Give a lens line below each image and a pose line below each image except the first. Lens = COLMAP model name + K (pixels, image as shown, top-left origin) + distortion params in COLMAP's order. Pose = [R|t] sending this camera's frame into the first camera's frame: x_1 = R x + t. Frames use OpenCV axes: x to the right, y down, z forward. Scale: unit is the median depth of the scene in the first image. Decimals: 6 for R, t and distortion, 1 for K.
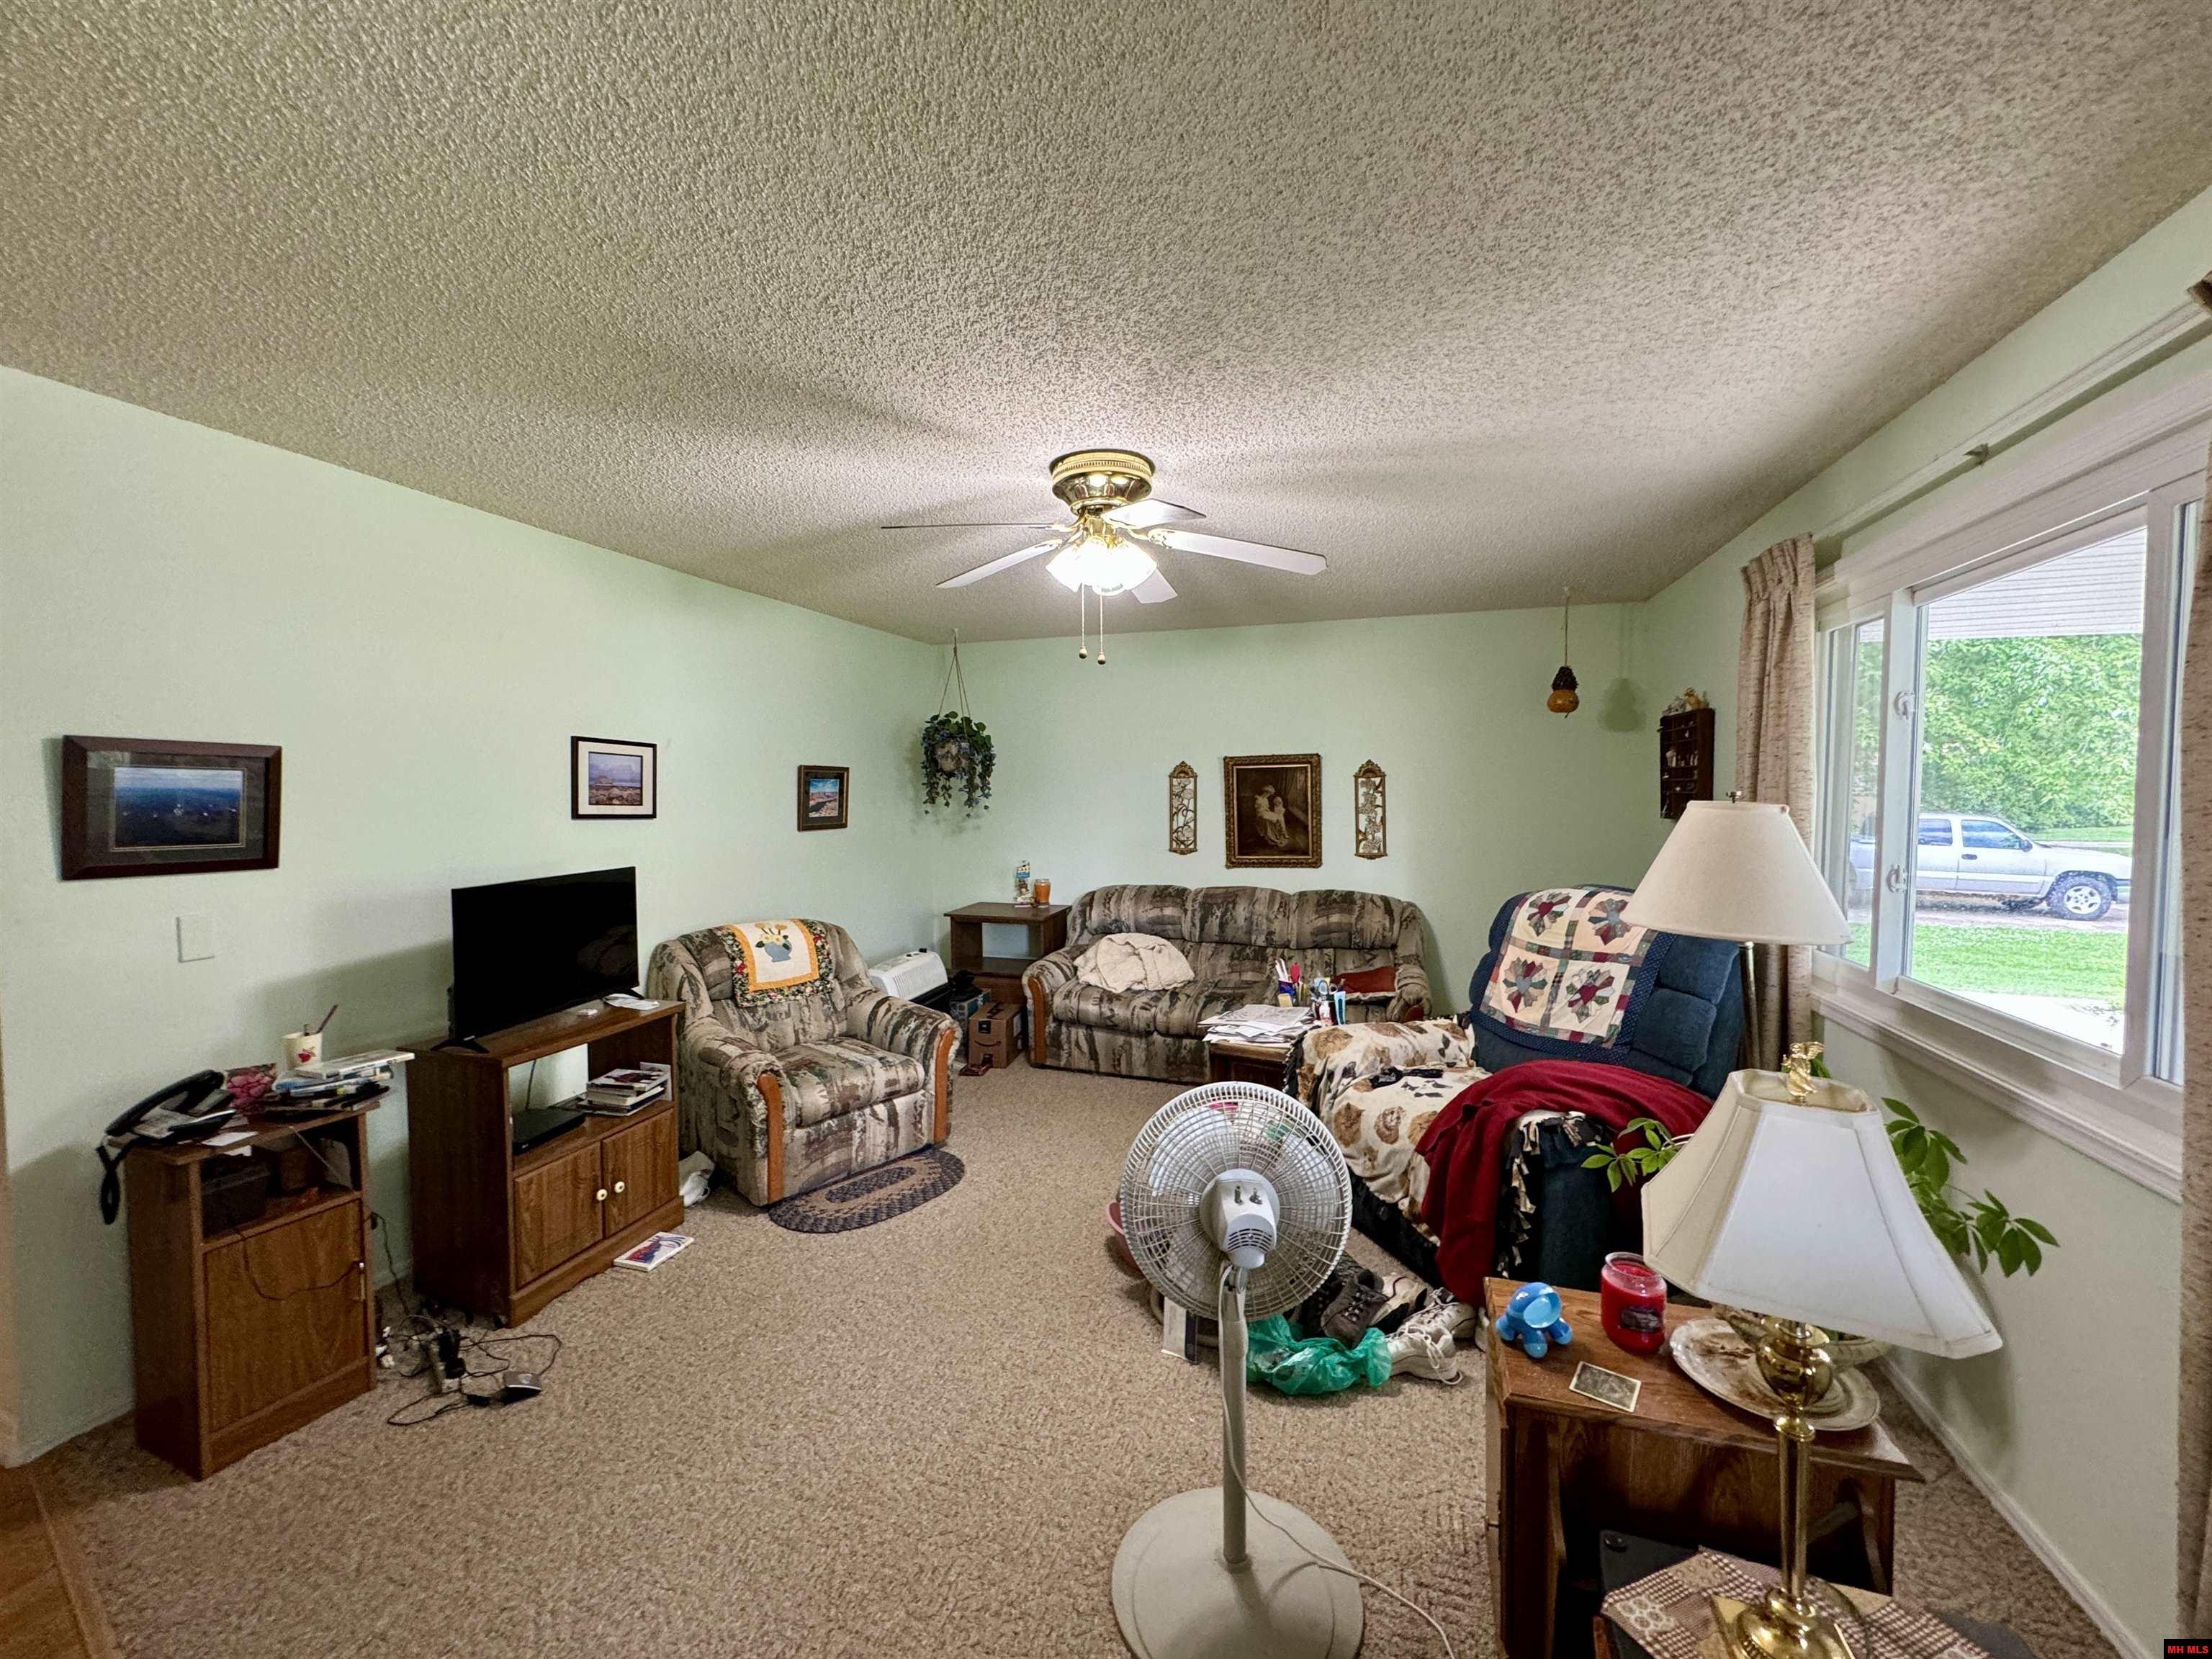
lens RADIAL K [[881.6, 0, 1104.4], [0, 881.6, 827.8], [0, 0, 1]] dist [-0.003613, 0.000781]
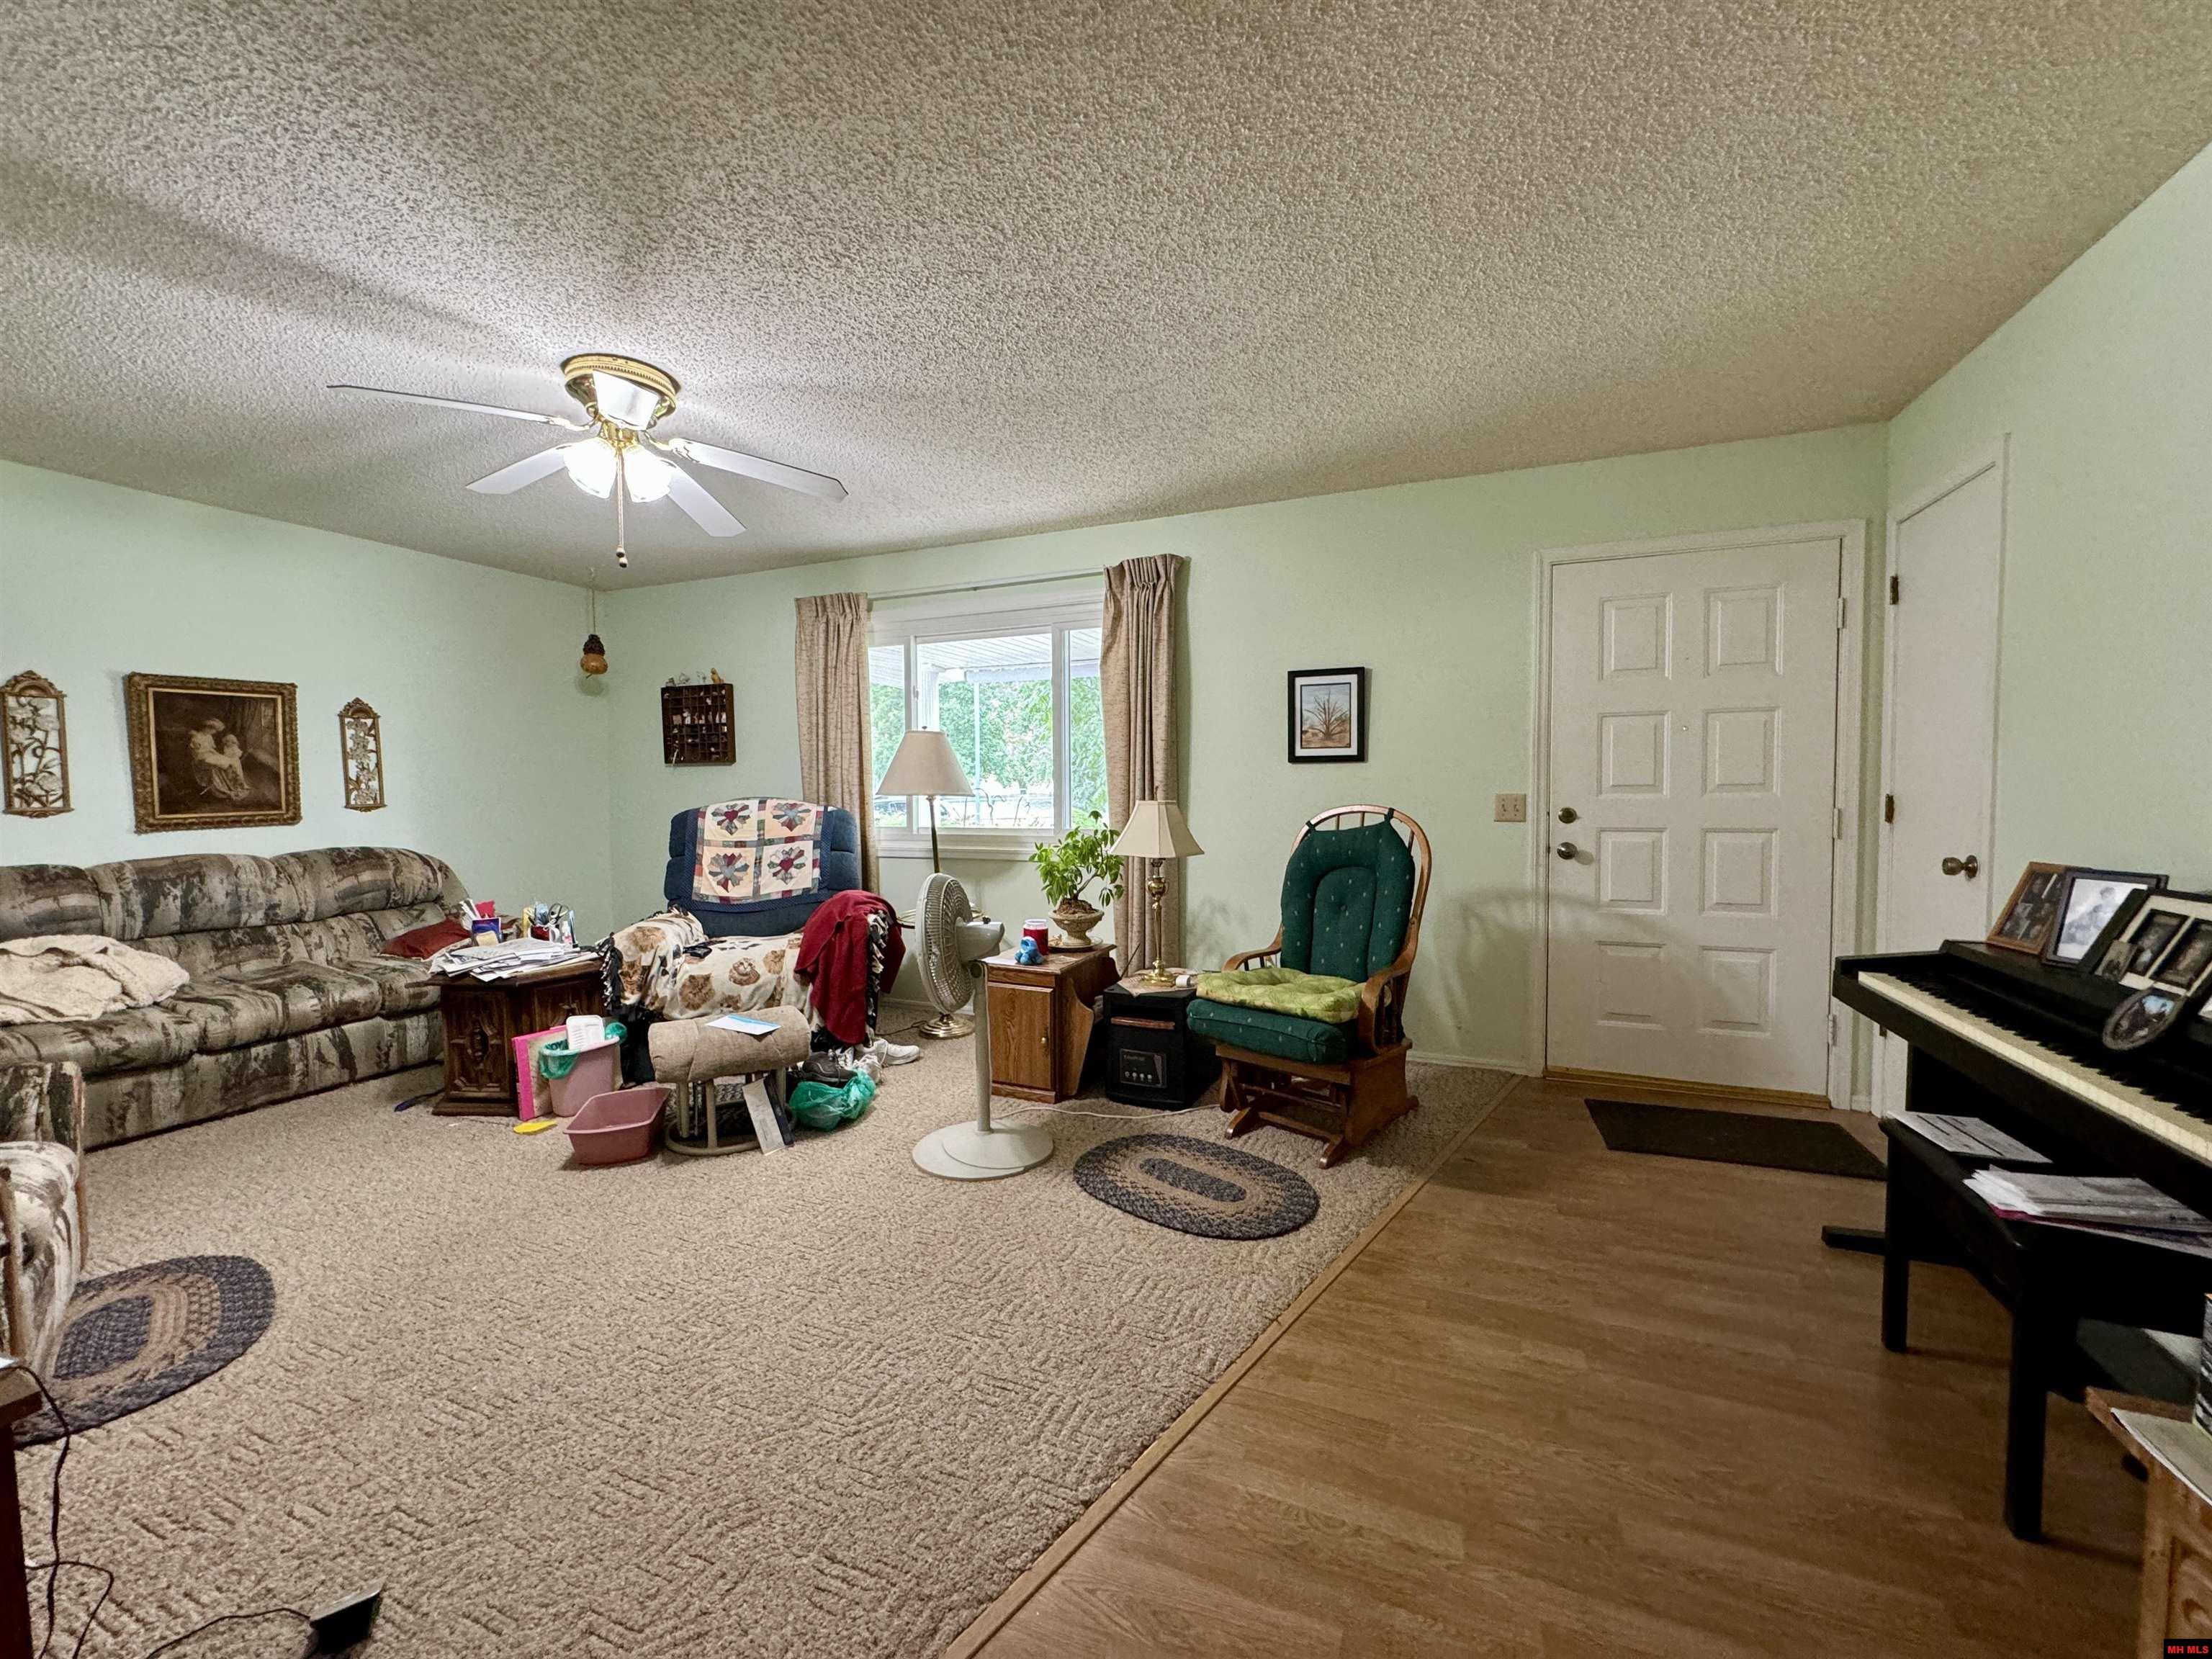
lens RADIAL K [[881.6, 0, 1104.4], [0, 881.6, 827.8], [0, 0, 1]] dist [-0.003613, 0.000781]
pose [[0.083186, -0.041966, 0.995650, -0.533238], [0.048814, 0.998085, 0.037991, 0.056901], [-0.995338, 0.045442, 0.085075, 0.198647]]
